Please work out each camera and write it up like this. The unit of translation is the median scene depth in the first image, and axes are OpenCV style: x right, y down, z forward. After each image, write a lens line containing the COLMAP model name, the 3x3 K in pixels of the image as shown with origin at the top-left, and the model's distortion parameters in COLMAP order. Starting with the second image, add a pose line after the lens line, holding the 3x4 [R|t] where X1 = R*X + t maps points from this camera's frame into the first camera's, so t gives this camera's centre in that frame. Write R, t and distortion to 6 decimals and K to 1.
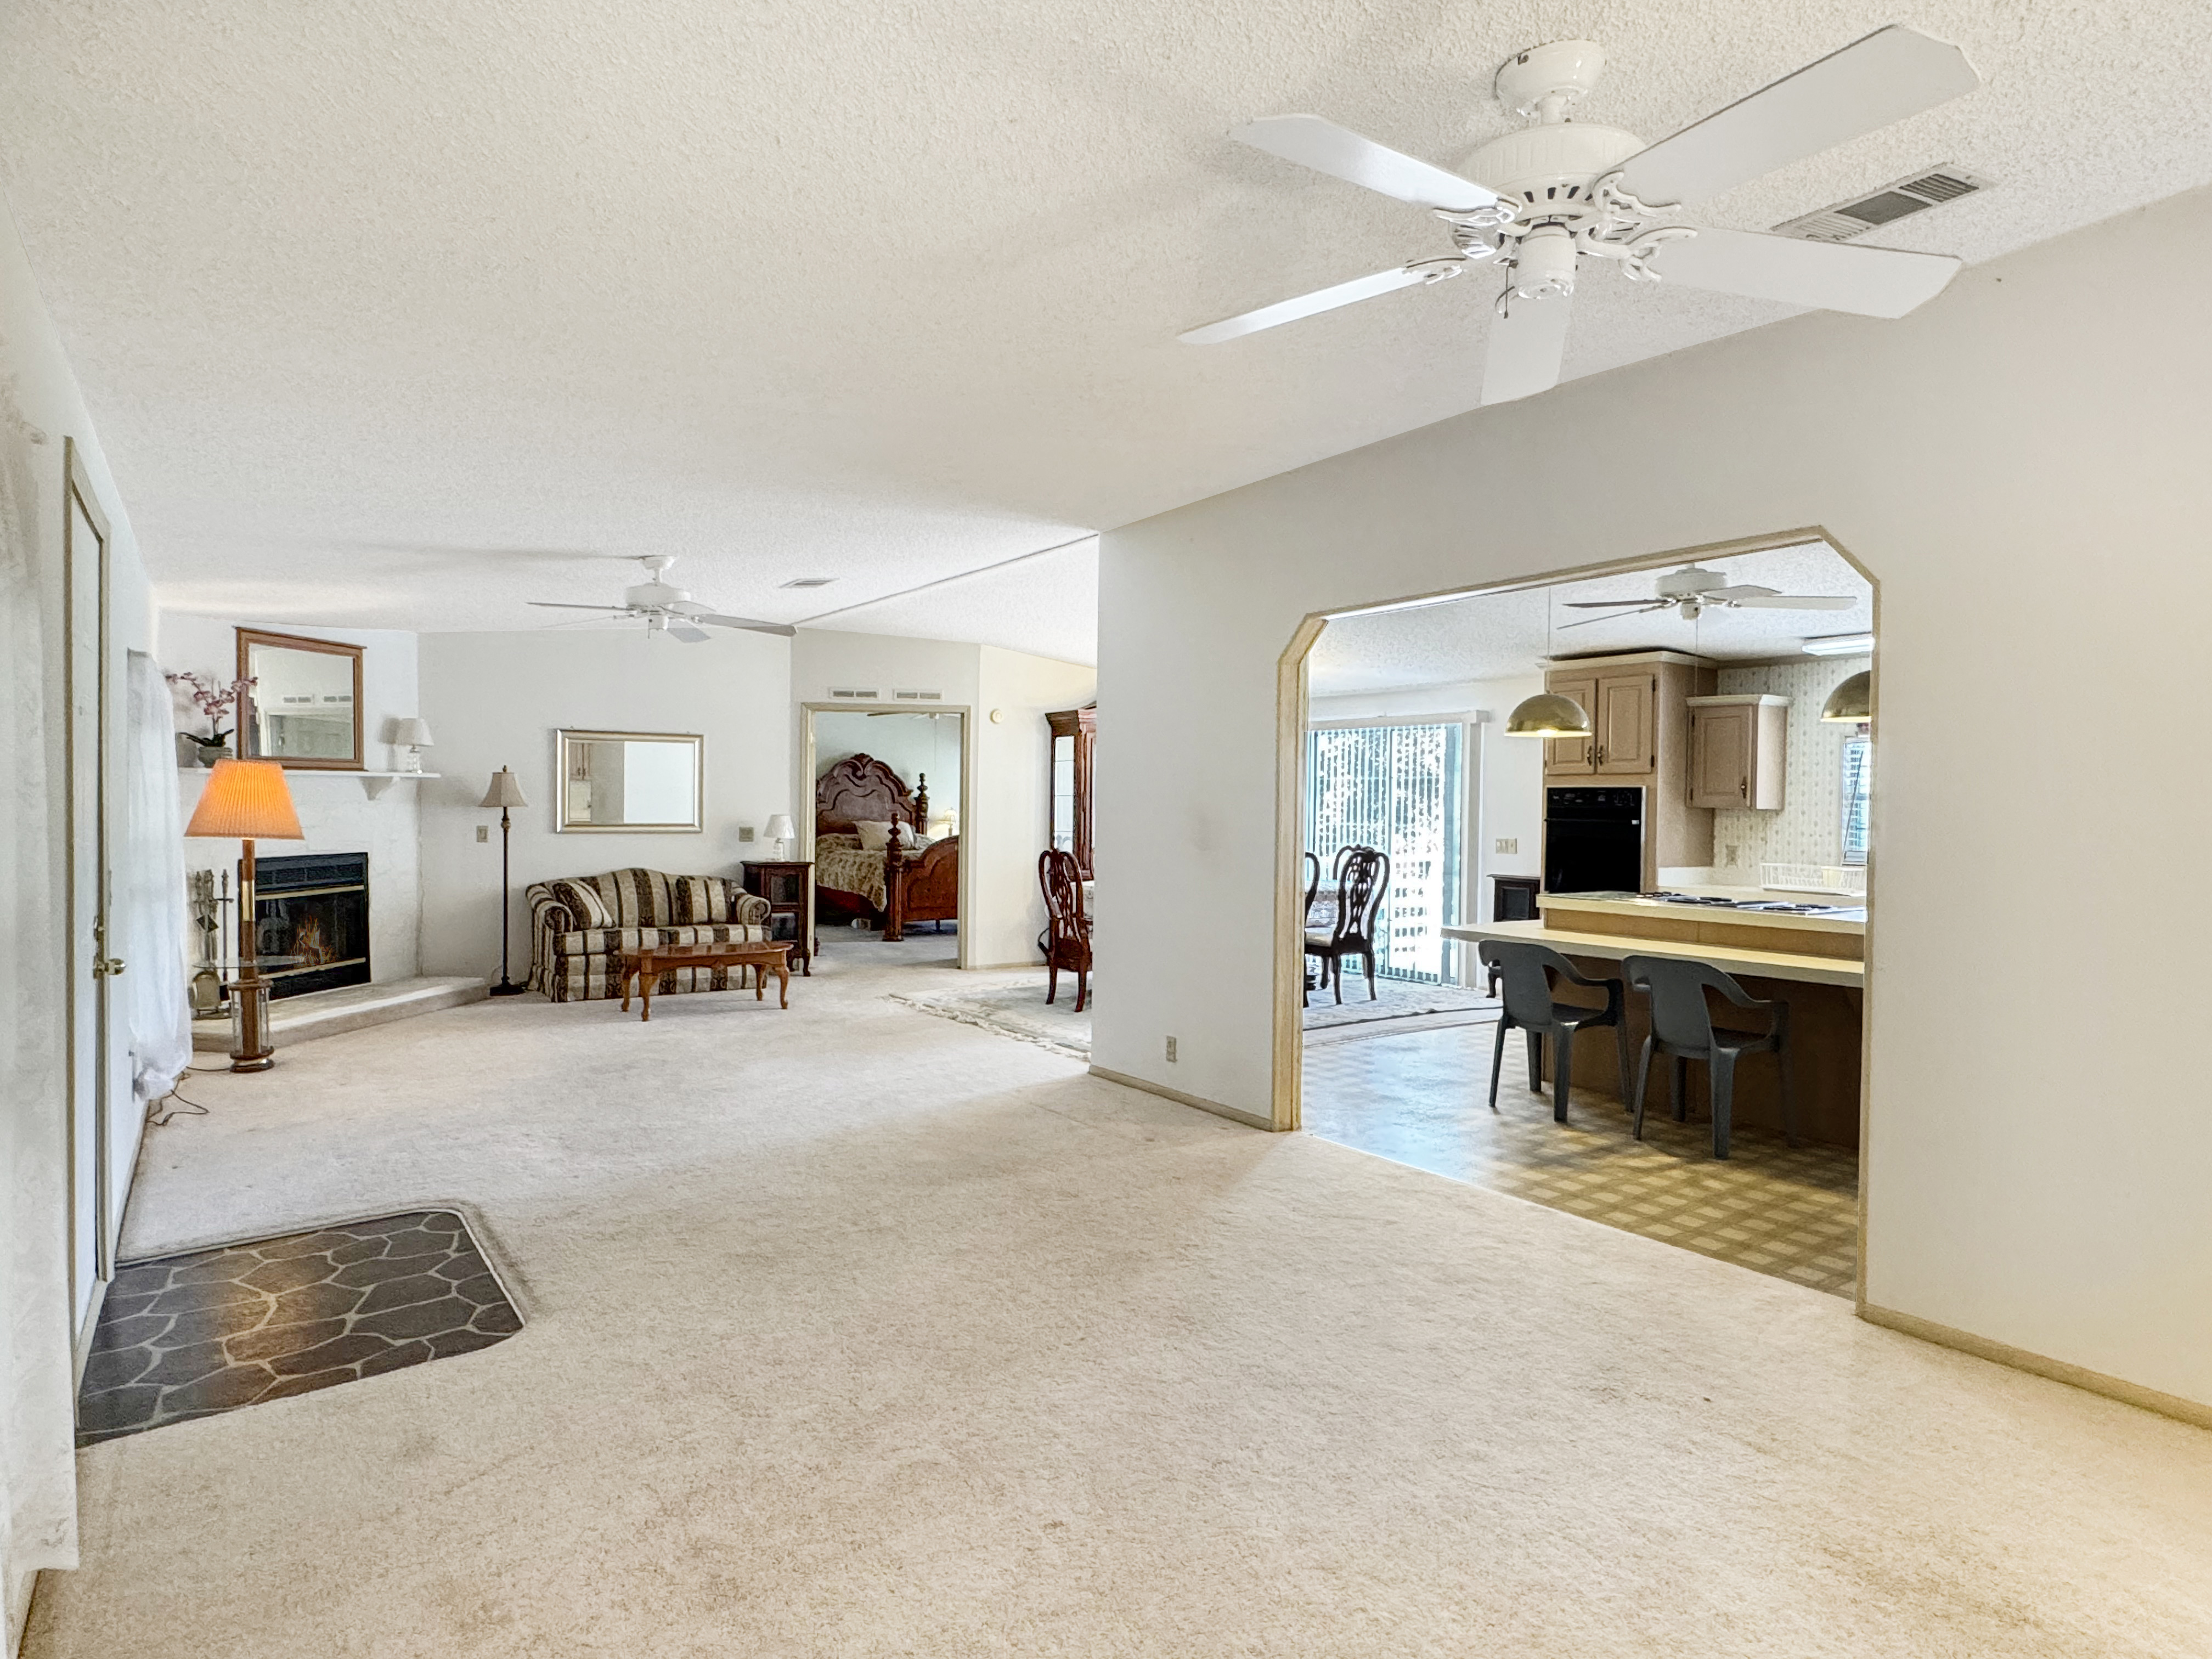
lens RADIAL K [[1241.0, 0, 1096.8], [0, 1241.0, 829.0], [0, 0, 1]] dist [-0.001460, -0.001236]
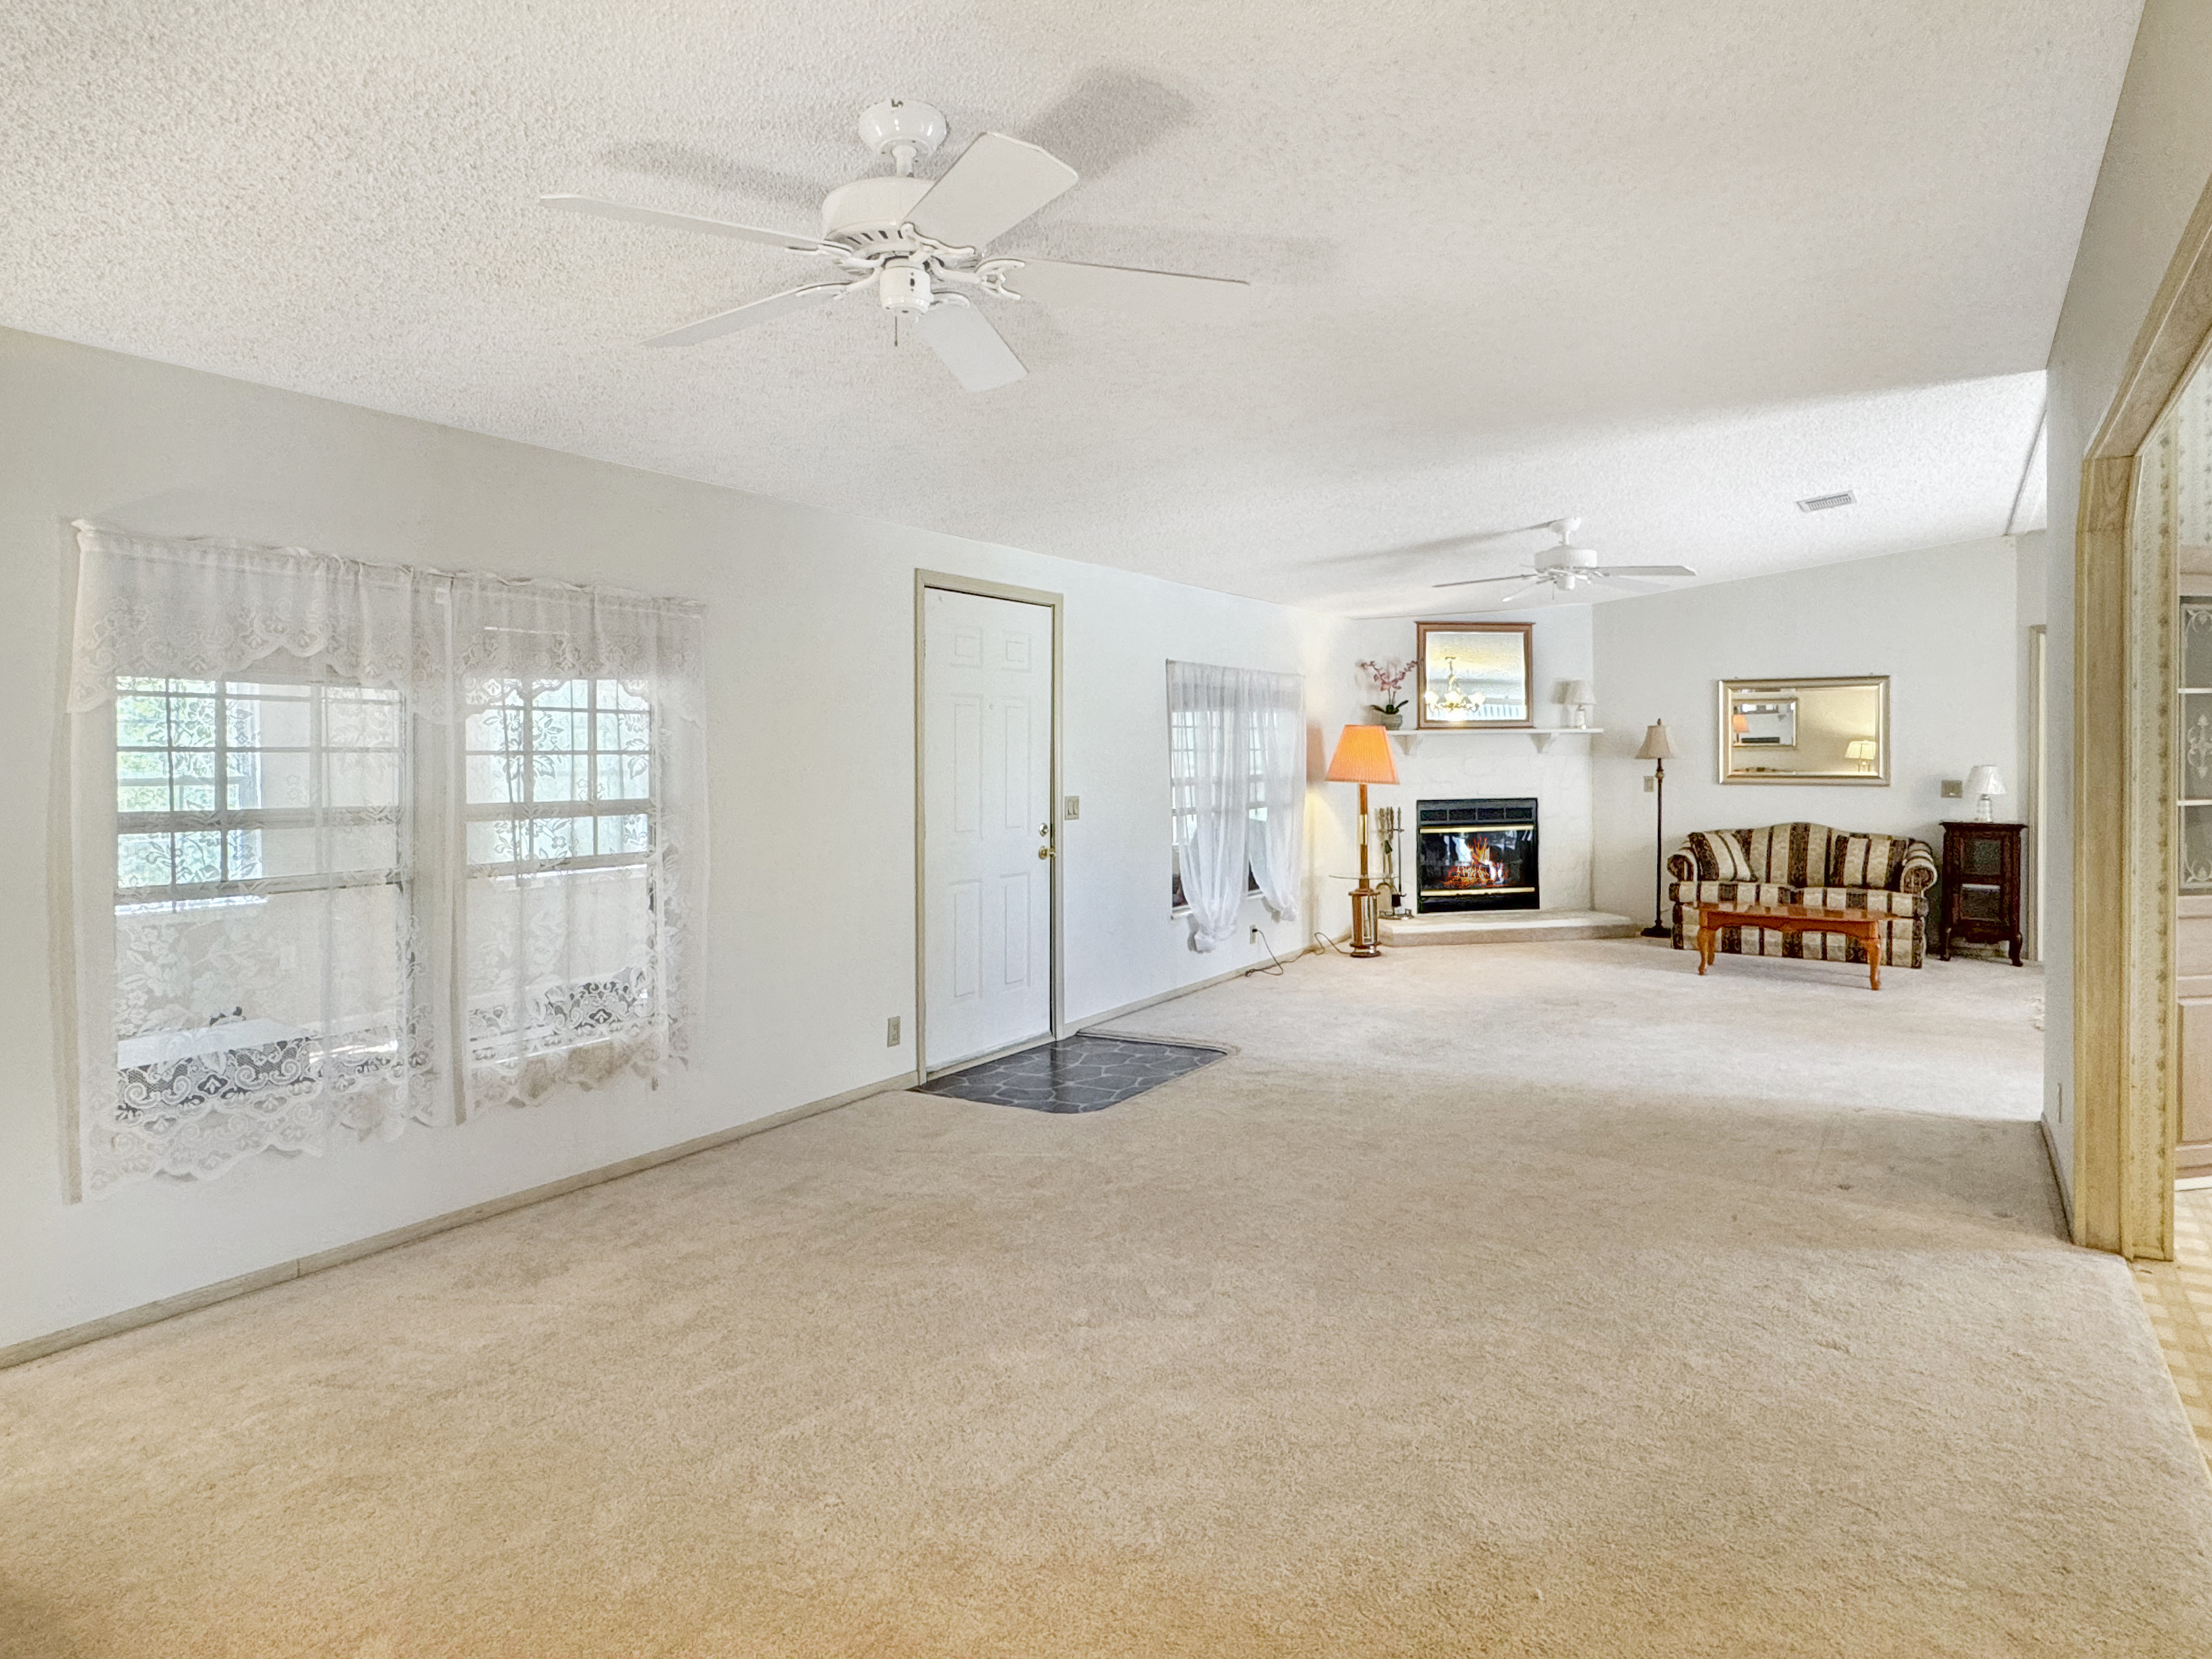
lens RADIAL K [[1295.7, 0, 1143.7], [0, 1295.7, 767.4], [0, 0, 1]] dist [0.001104, -0.000325]
pose [[0.382771, 0.001460, -0.923842, 0.402399], [-0.010838, 0.999937, -0.002910, -0.001955], [0.923780, 0.011127, 0.382763, 0.194063]]
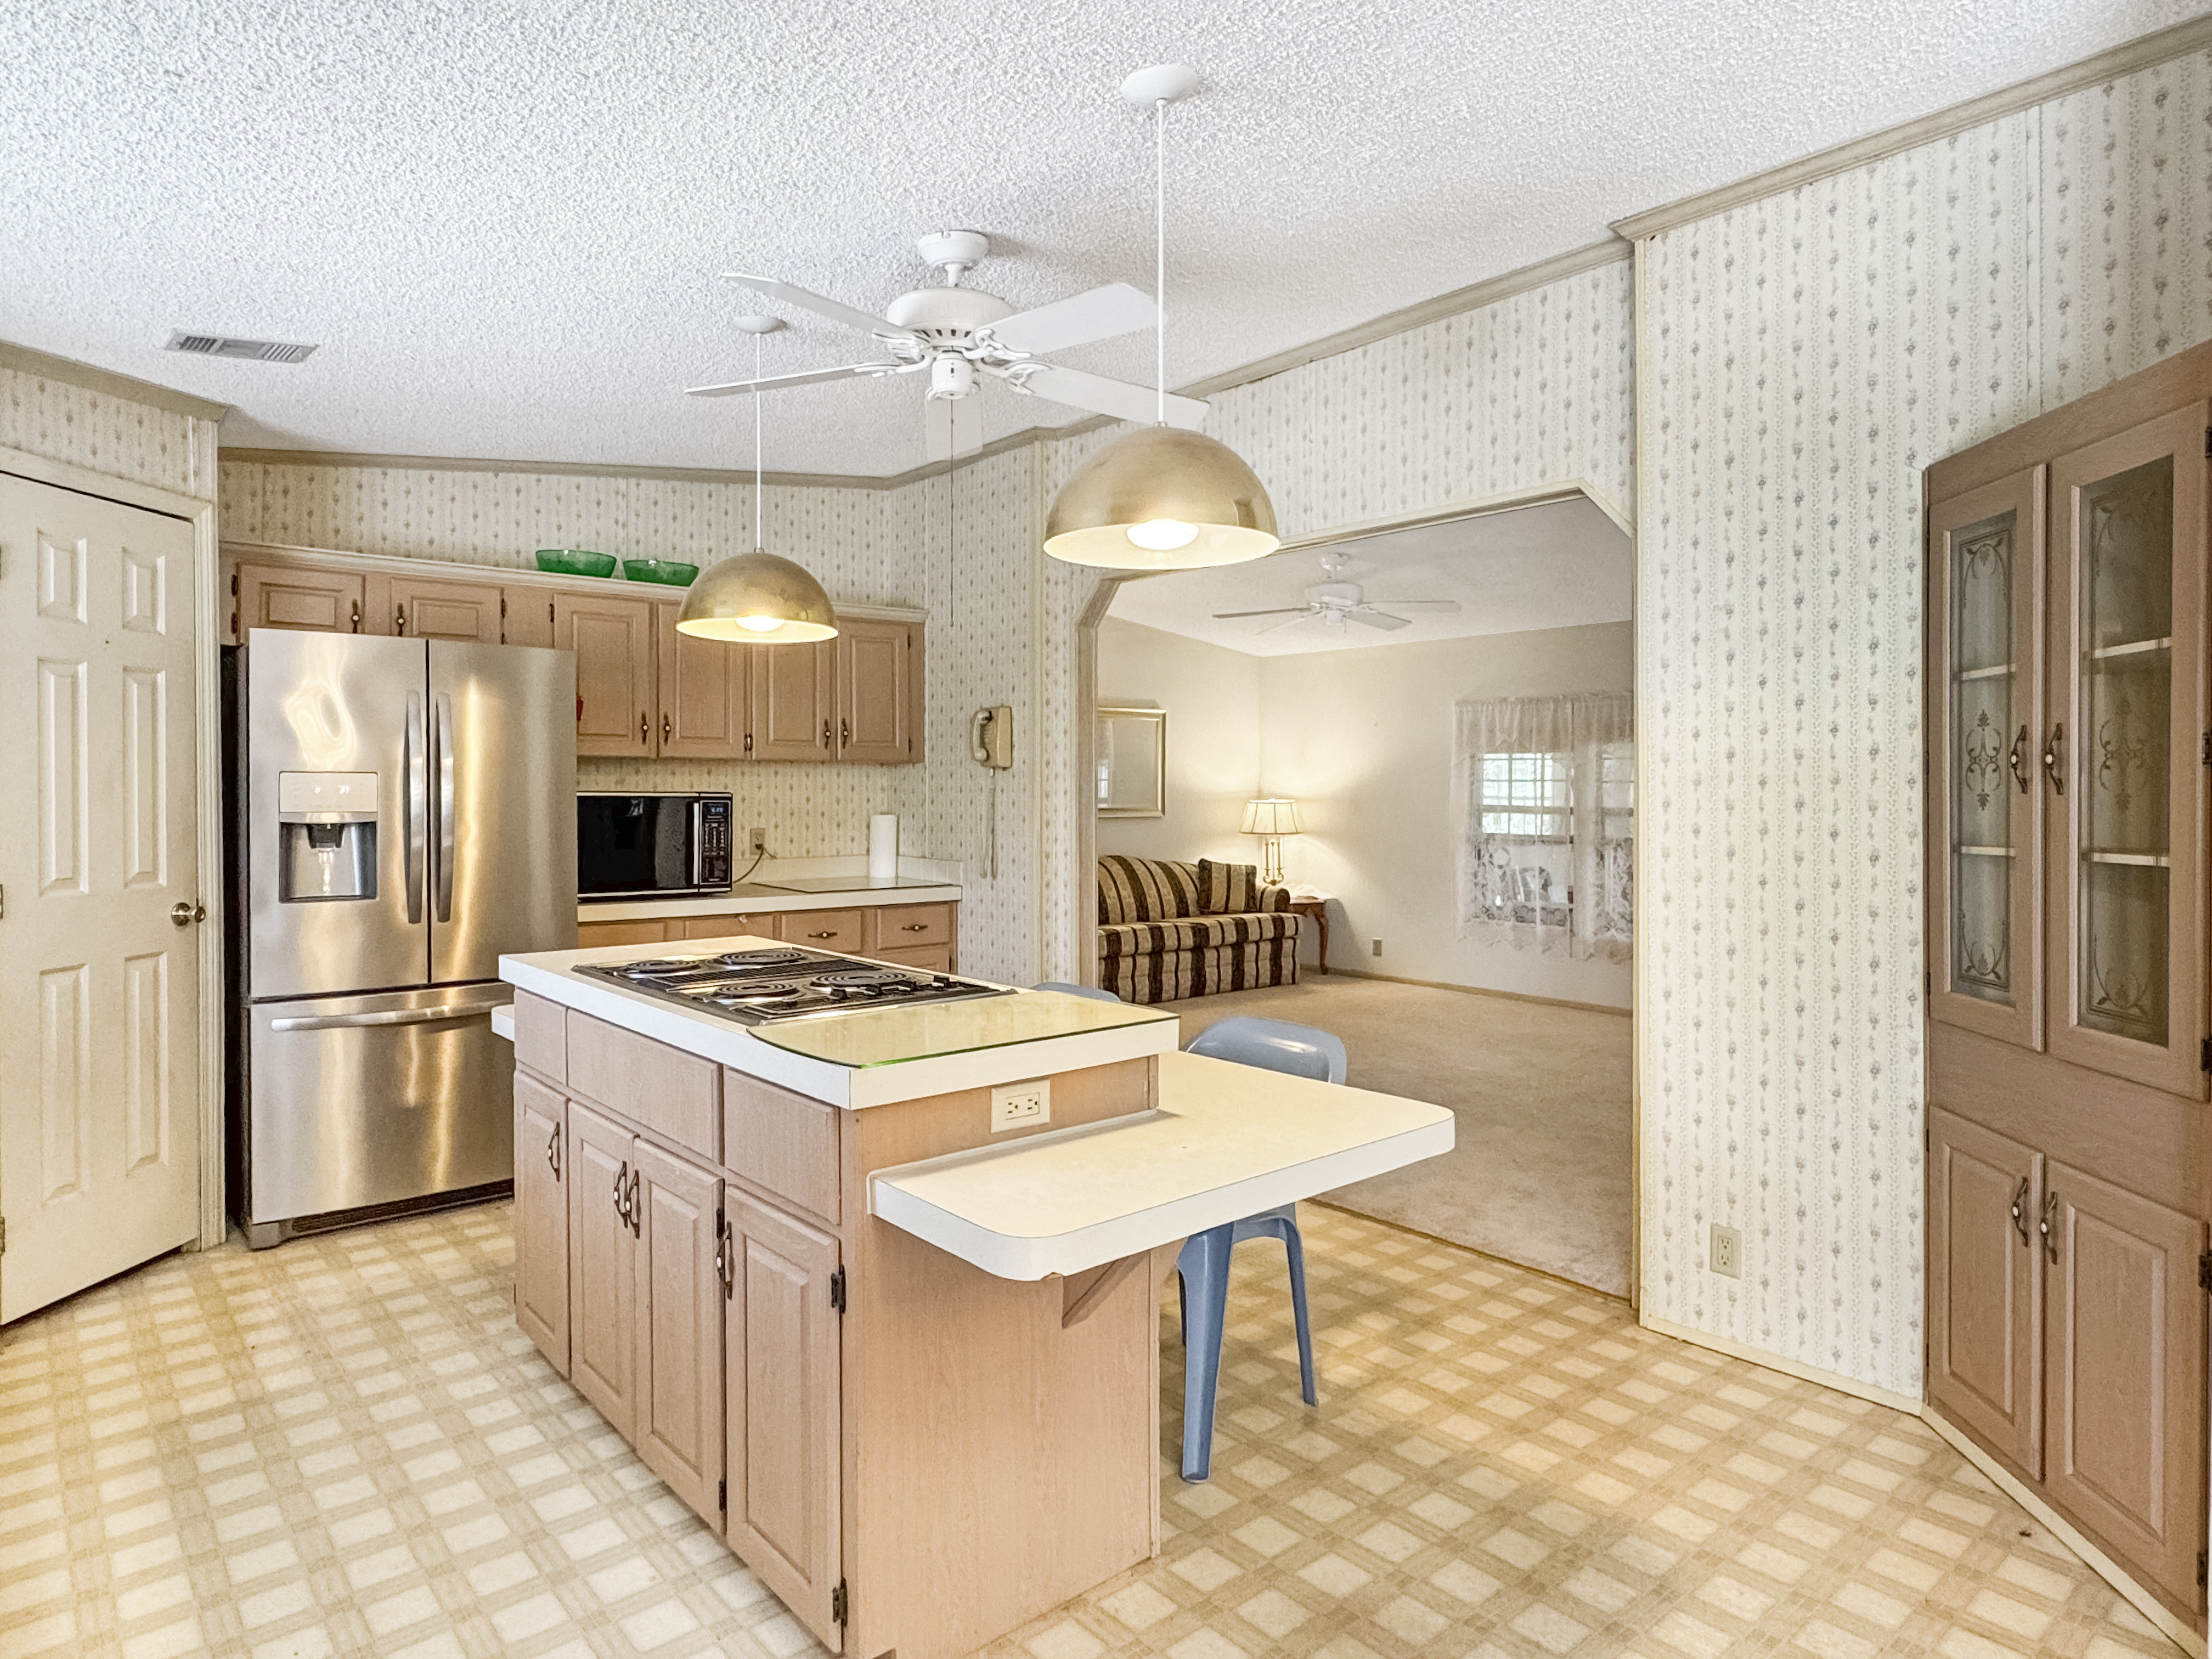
lens RADIAL K [[1272.6, 0, 1052.0], [0, 1272.6, 804.2], [0, 0, 1]] dist [-0.000587, 0.000400]
pose [[-0.997035, -0.008062, -0.076525, 0.339996], [-0.010151, 0.999585, 0.026949, -0.010807], [0.076276, 0.027646, -0.996703, 1.075969]]
